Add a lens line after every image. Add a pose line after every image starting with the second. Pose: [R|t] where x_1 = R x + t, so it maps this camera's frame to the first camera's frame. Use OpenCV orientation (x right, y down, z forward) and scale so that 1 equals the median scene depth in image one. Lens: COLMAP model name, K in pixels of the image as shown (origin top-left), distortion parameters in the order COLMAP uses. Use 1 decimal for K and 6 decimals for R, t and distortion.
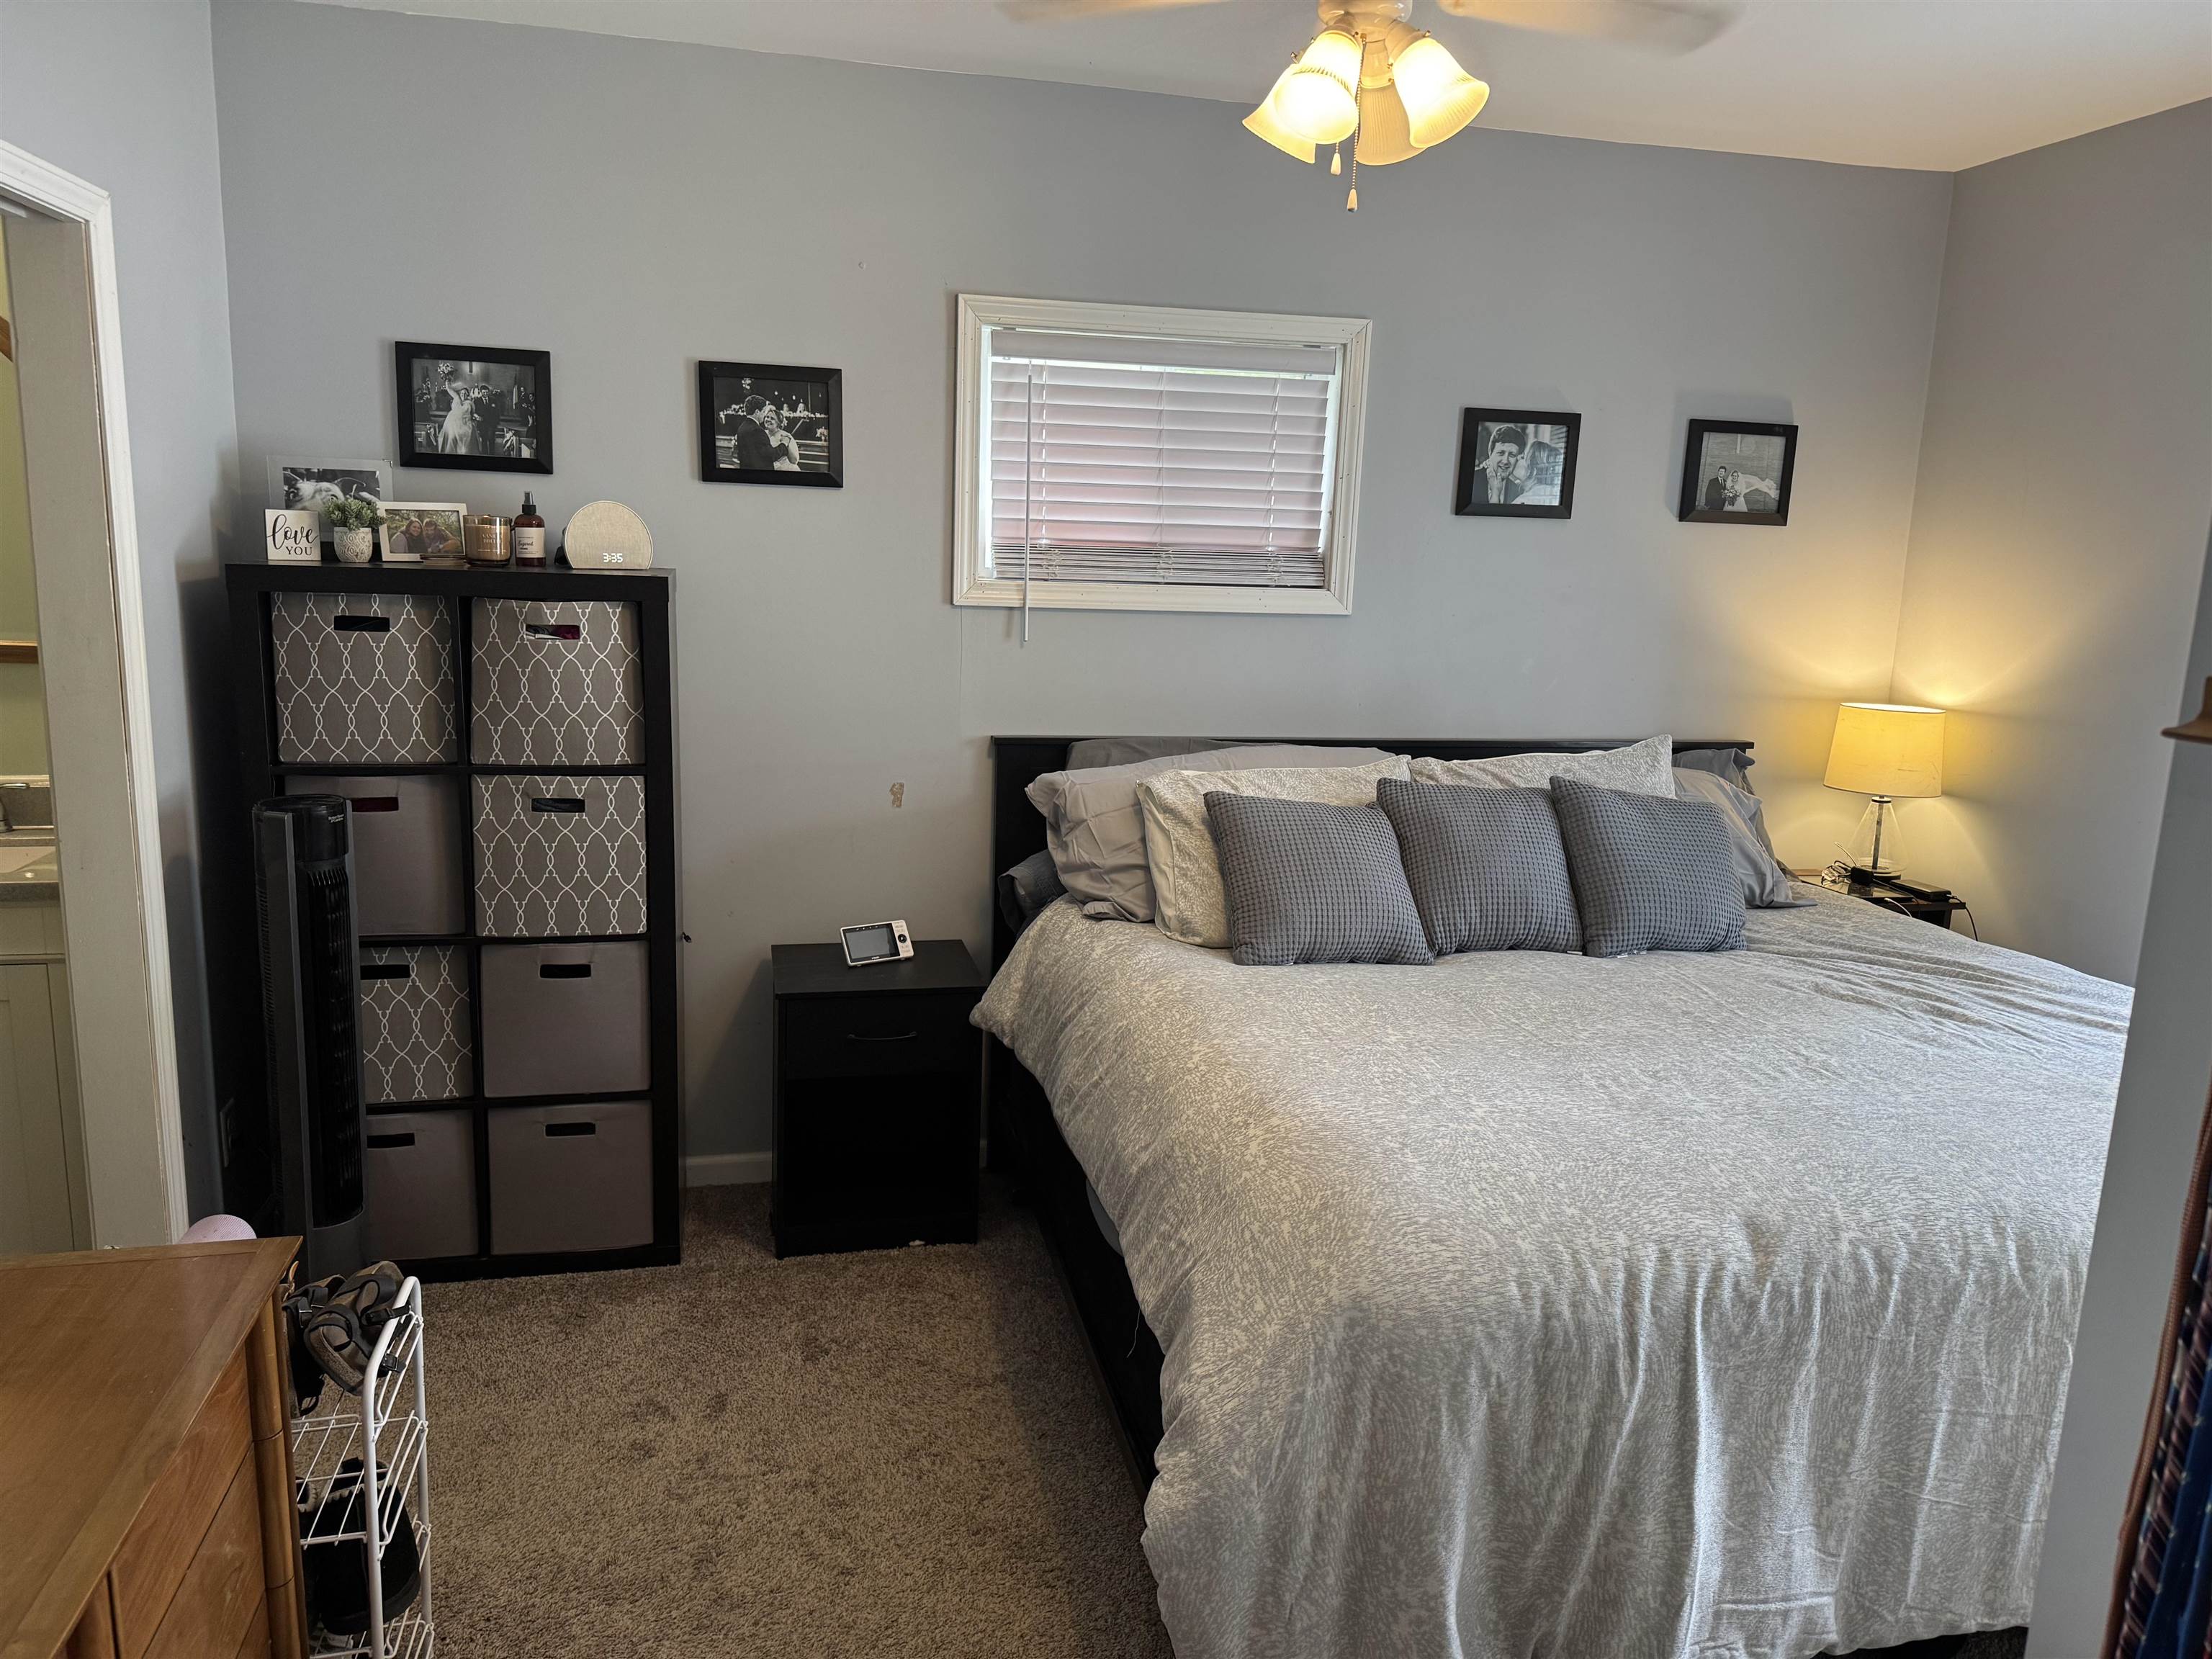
lens RADIAL K [[1566.0, 0, 1124.5], [0, 1566.0, 830.3], [0, 0, 1]] dist [0.195286, -0.400502]
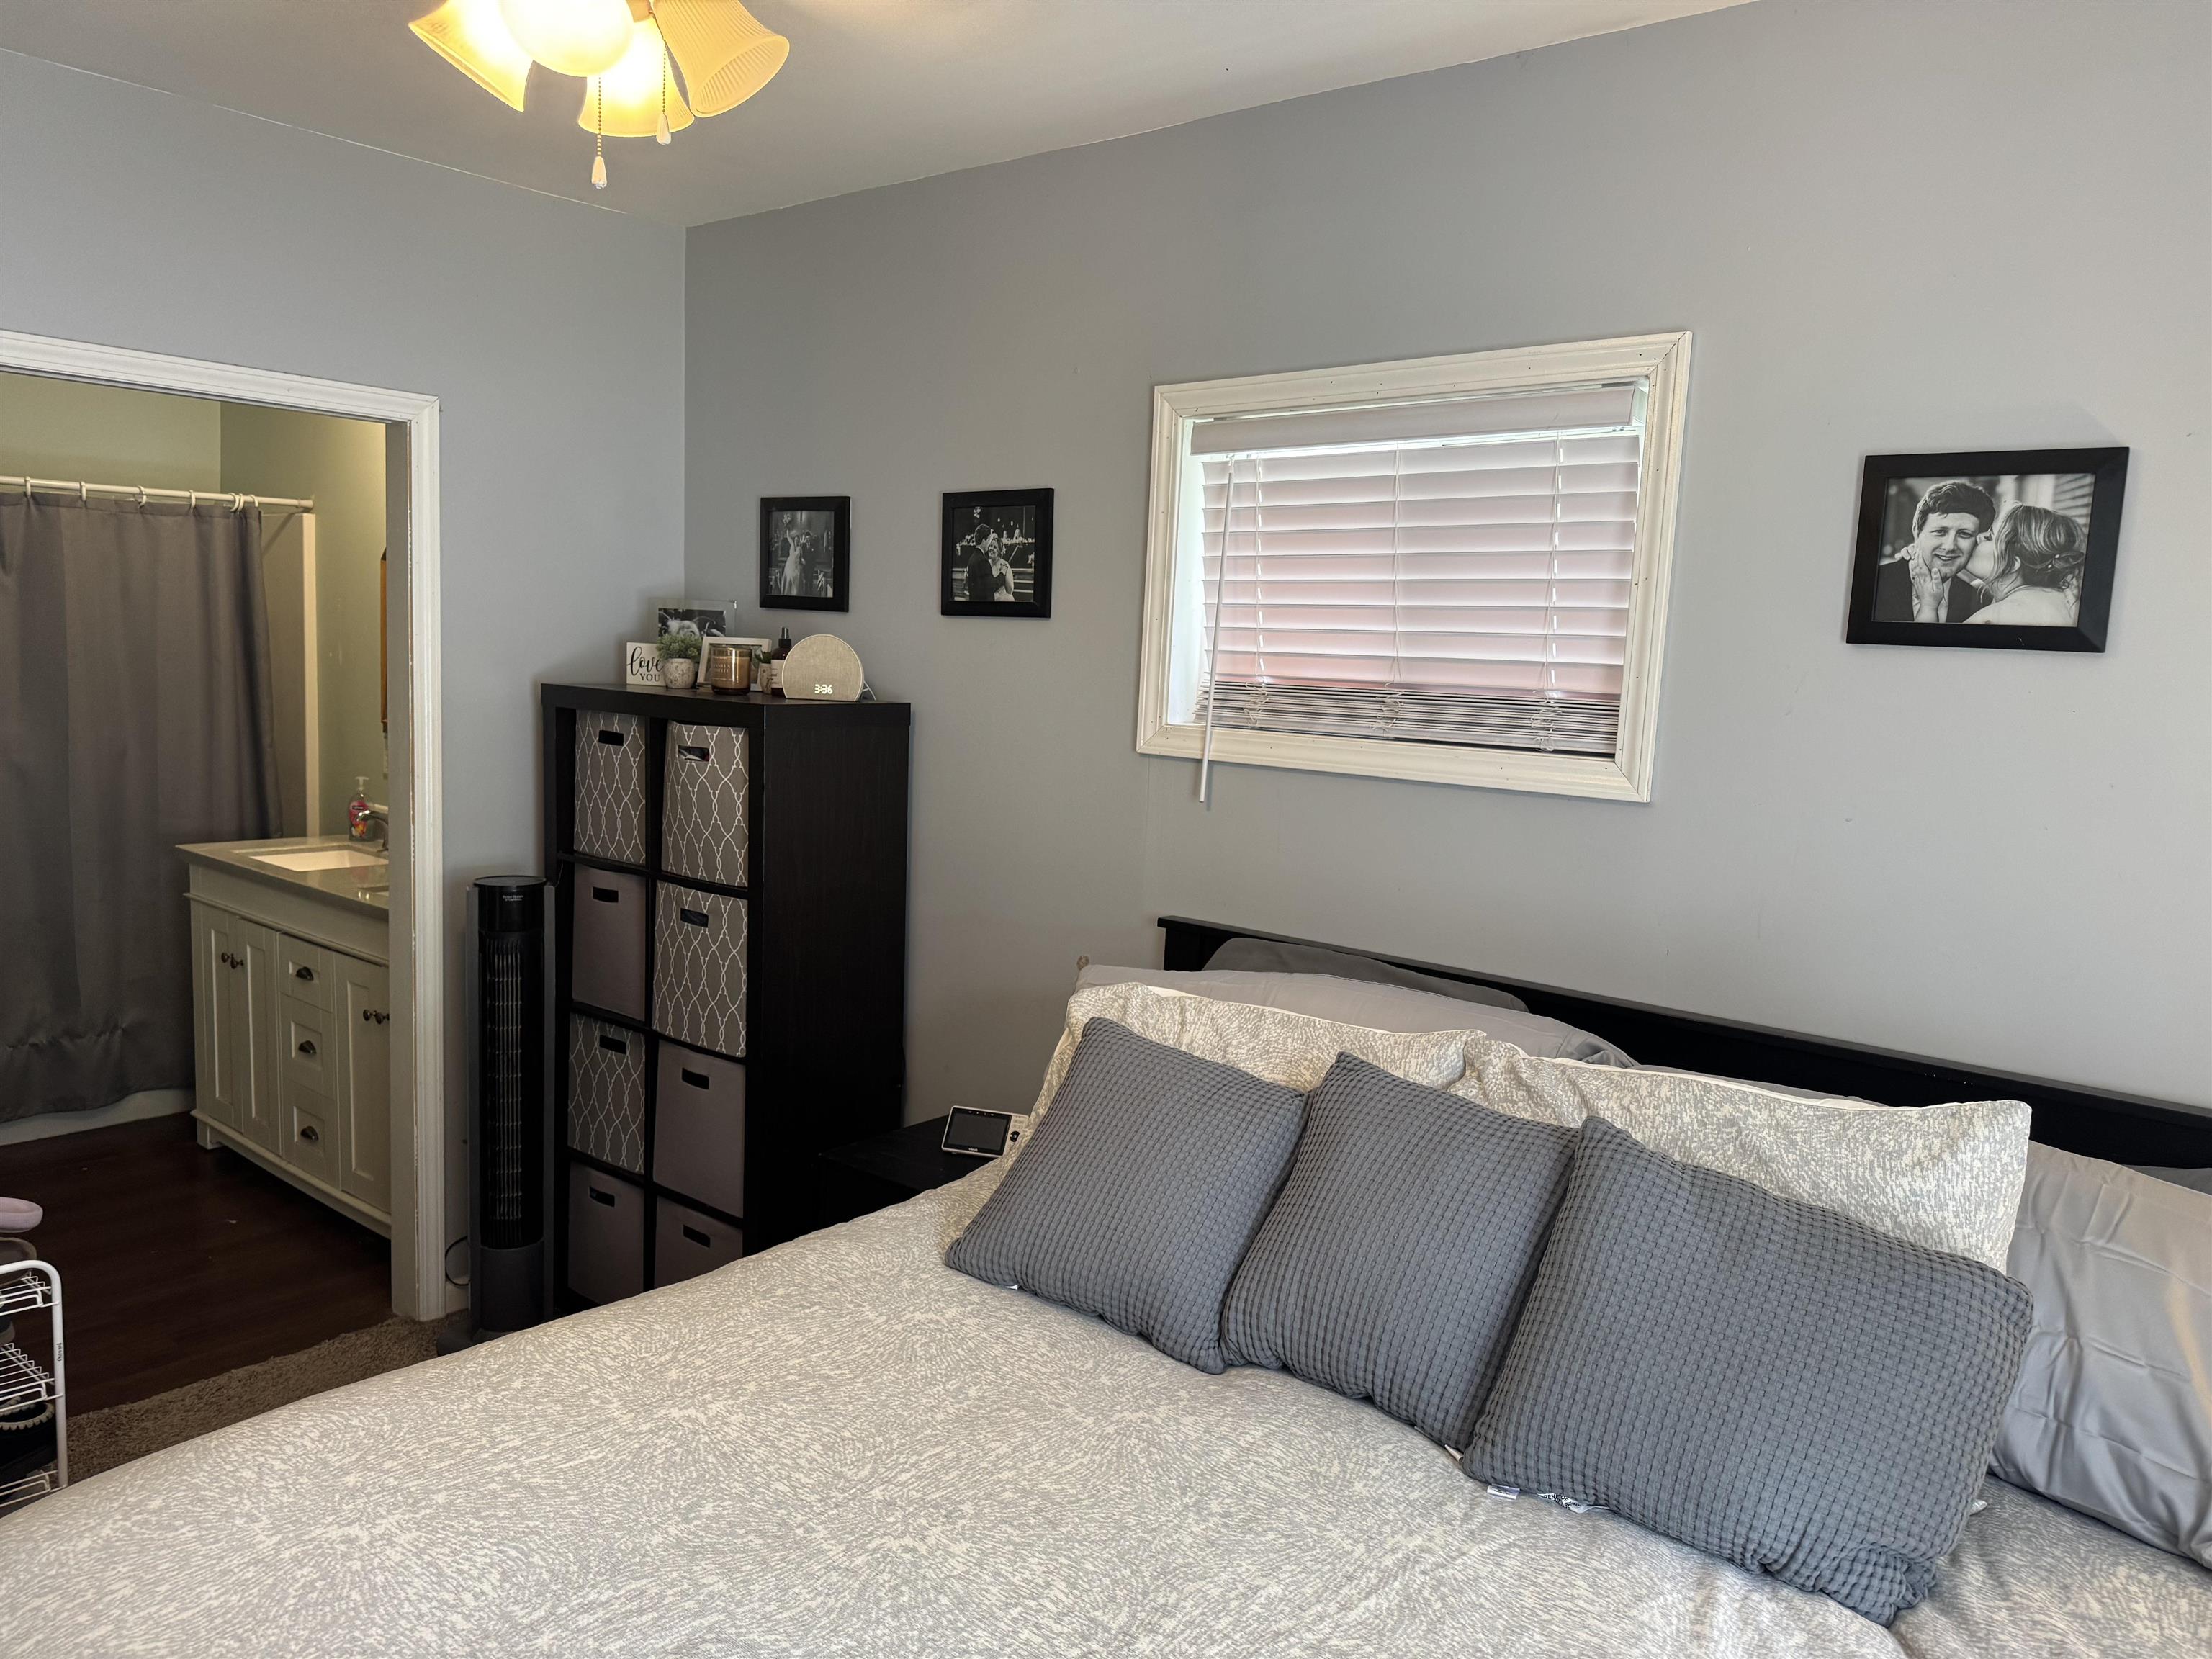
lens RADIAL K [[1566.0, 0, 1124.5], [0, 1566.0, 830.3], [0, 0, 1]] dist [0.195286, -0.400502]
pose [[0.597983, 0.084853, -0.797004, 0.572314], [-0.170402, 0.985107, -0.022971, -0.086404], [0.783185, 0.149548, 0.603537, 0.524839]]
